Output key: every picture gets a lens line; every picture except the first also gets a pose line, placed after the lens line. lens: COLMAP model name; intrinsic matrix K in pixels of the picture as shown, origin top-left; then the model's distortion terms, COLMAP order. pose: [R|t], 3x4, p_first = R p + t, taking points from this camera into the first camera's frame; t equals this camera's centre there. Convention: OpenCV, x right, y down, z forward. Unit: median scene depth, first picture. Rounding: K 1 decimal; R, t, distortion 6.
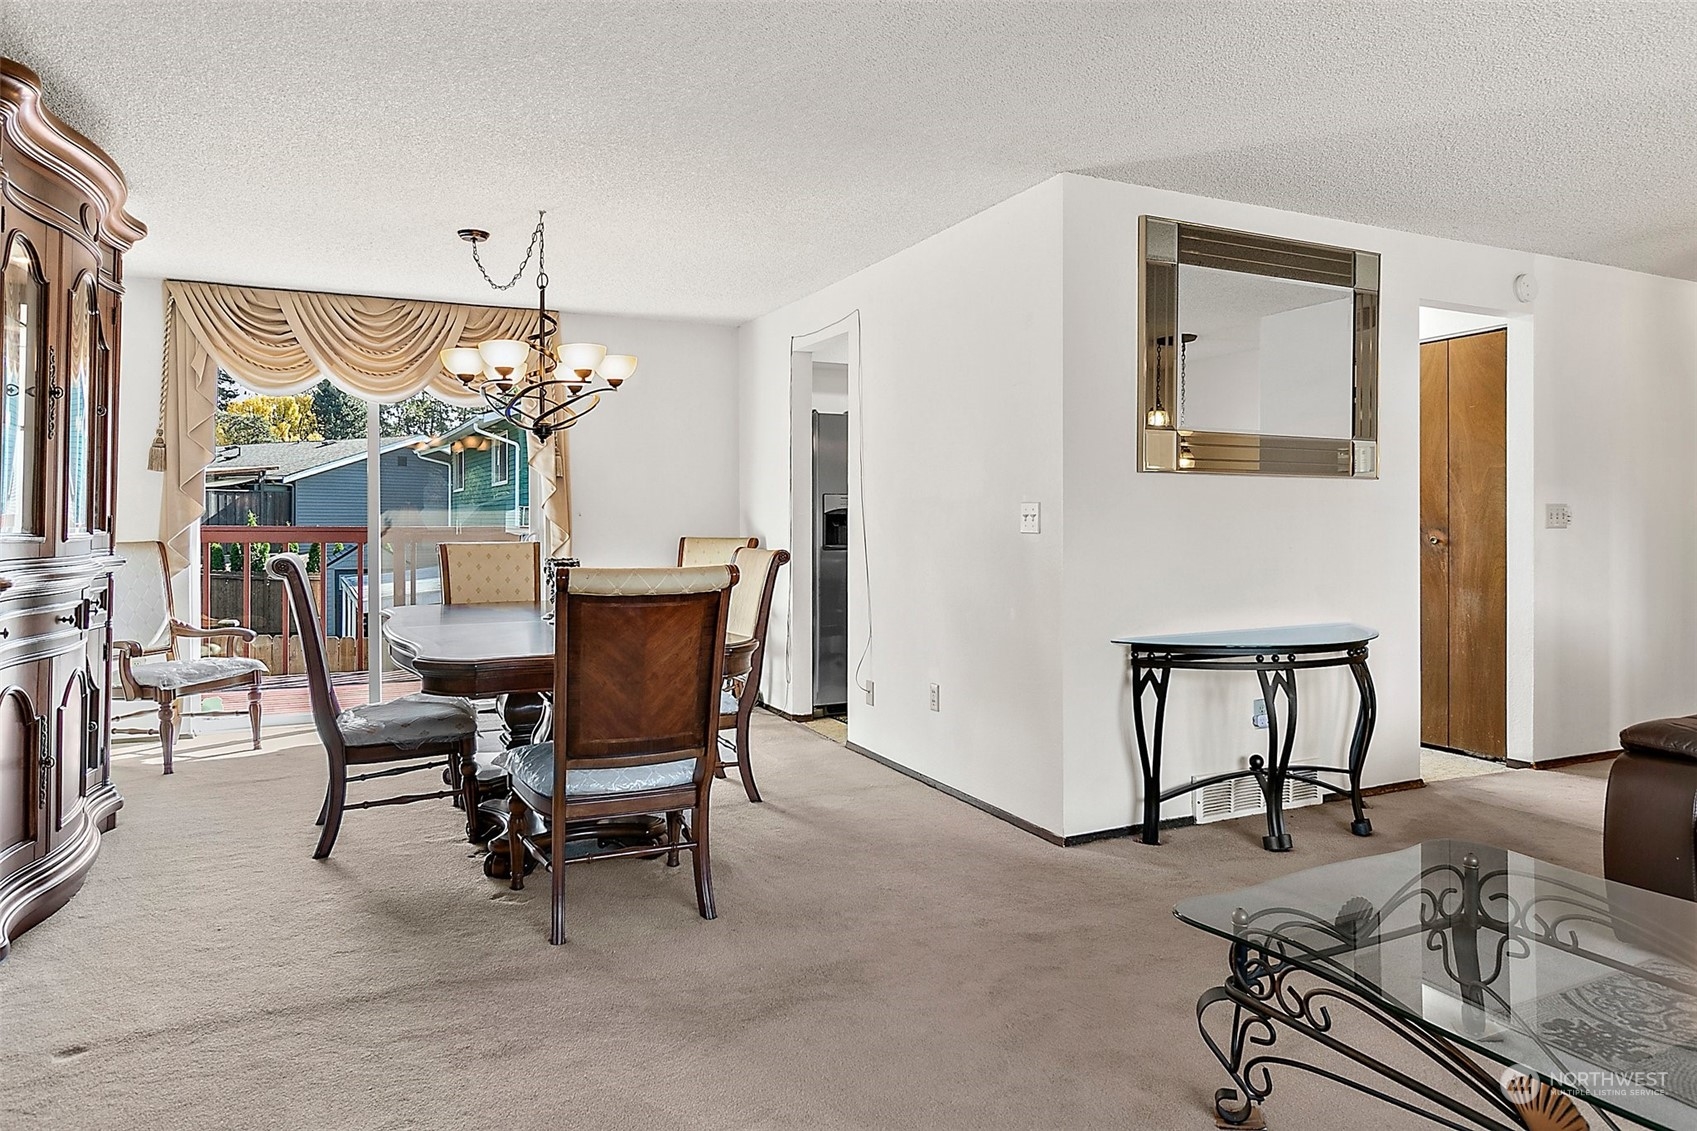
lens RADIAL K [[1034.8, 0, 862.6], [0, 1034.8, 520.8], [0, 0, 1]] dist [-0.000399, 0.001569]
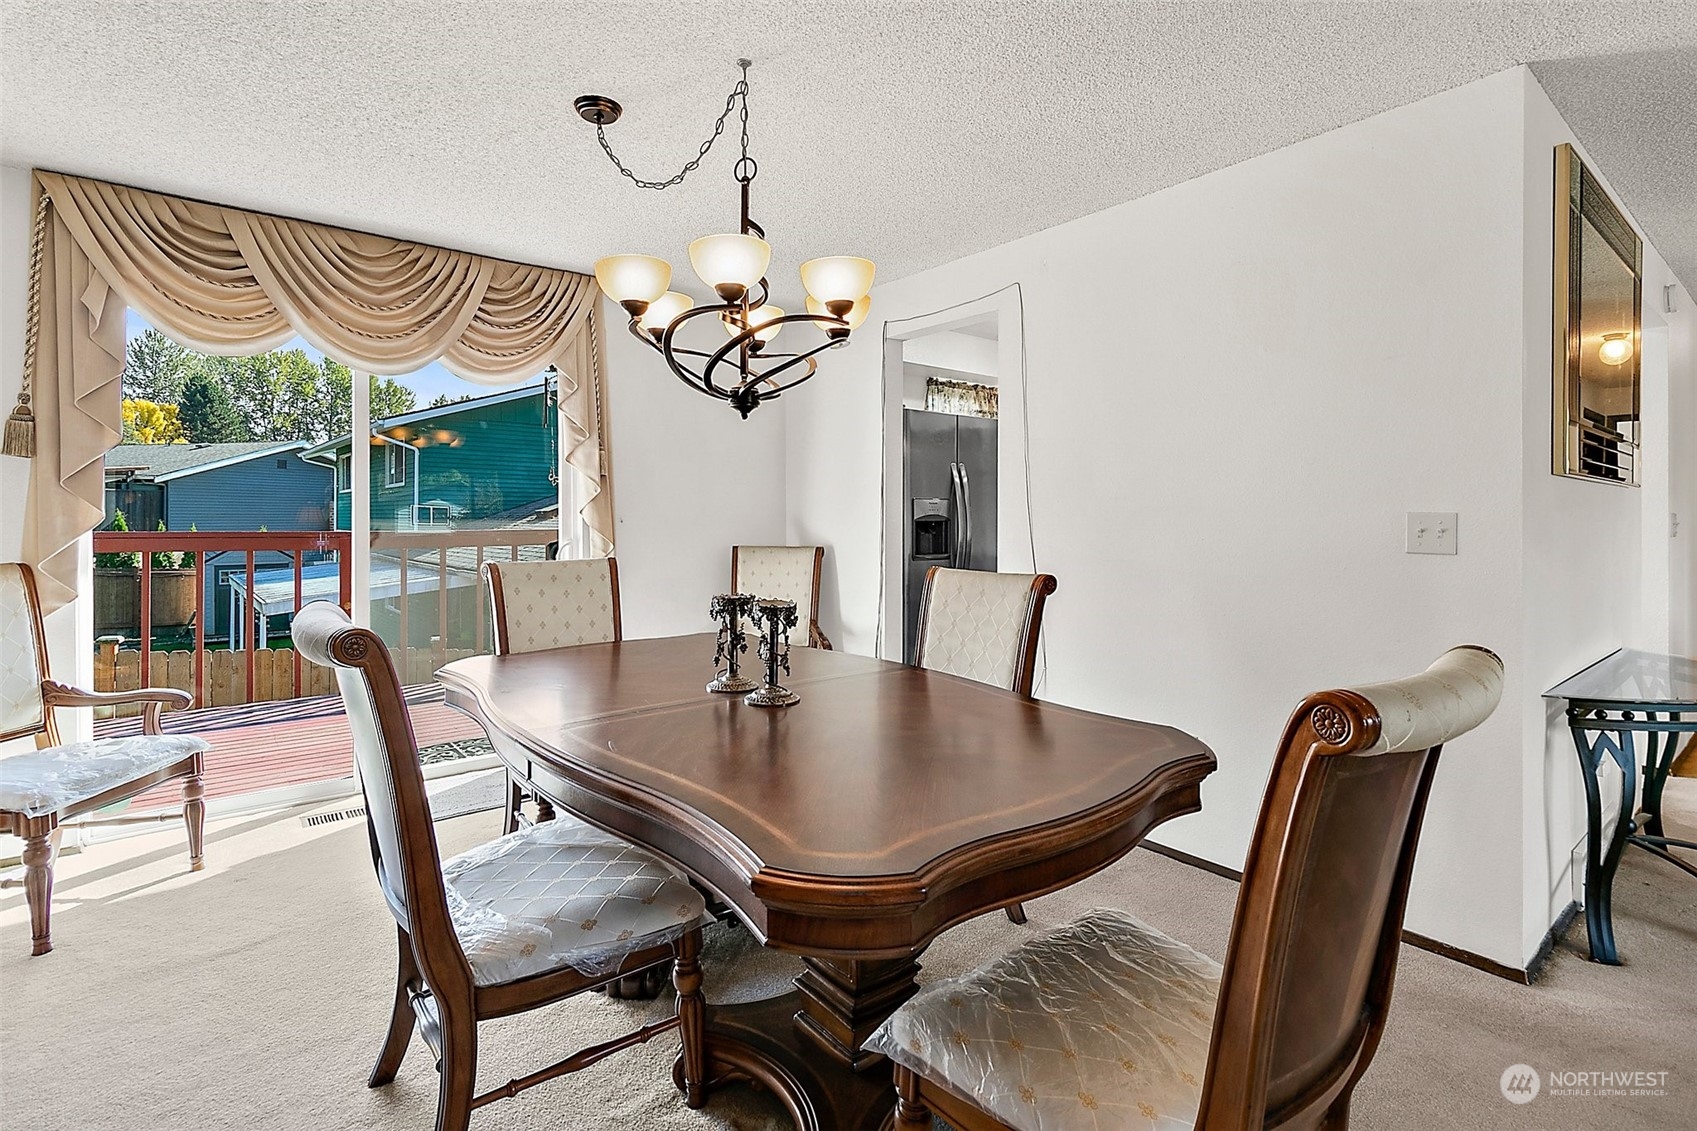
lens RADIAL K [[788.7, 0, 858.3], [0, 788.7, 517.1], [0, 0, 1]] dist [0.006057, -0.000469]
pose [[0.975310, 0.002075, 0.220829, -0.269945], [-0.001721, 0.999997, -0.001797, -0.009683], [-0.220832, 0.001373, 0.975311, 0.386299]]
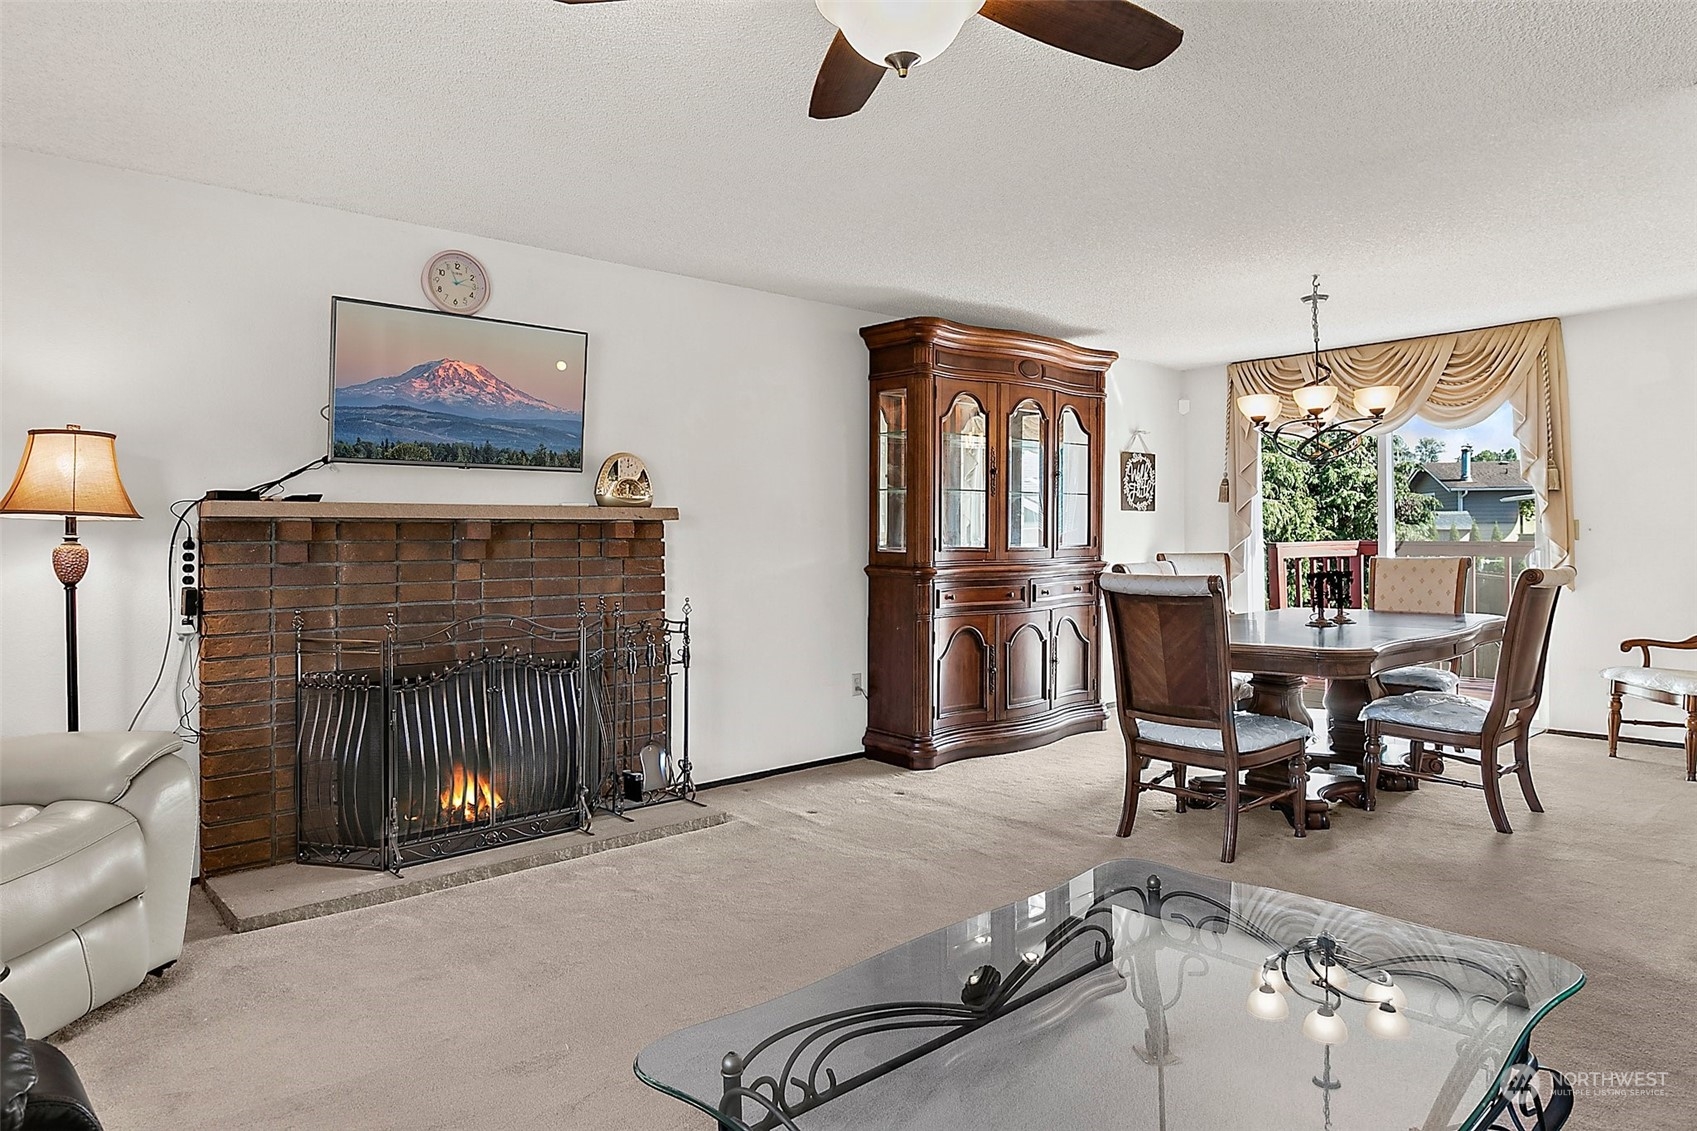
lens RADIAL K [[1034.8, 0, 862.6], [0, 1034.8, 520.8], [0, 0, 1]] dist [-0.000399, 0.001569]
pose [[0.281124, -0.015829, -0.959541, 0.517477], [0.004828, 0.999875, -0.015080, -0.003343], [0.959659, -0.000393, 0.281165, 0.135313]]
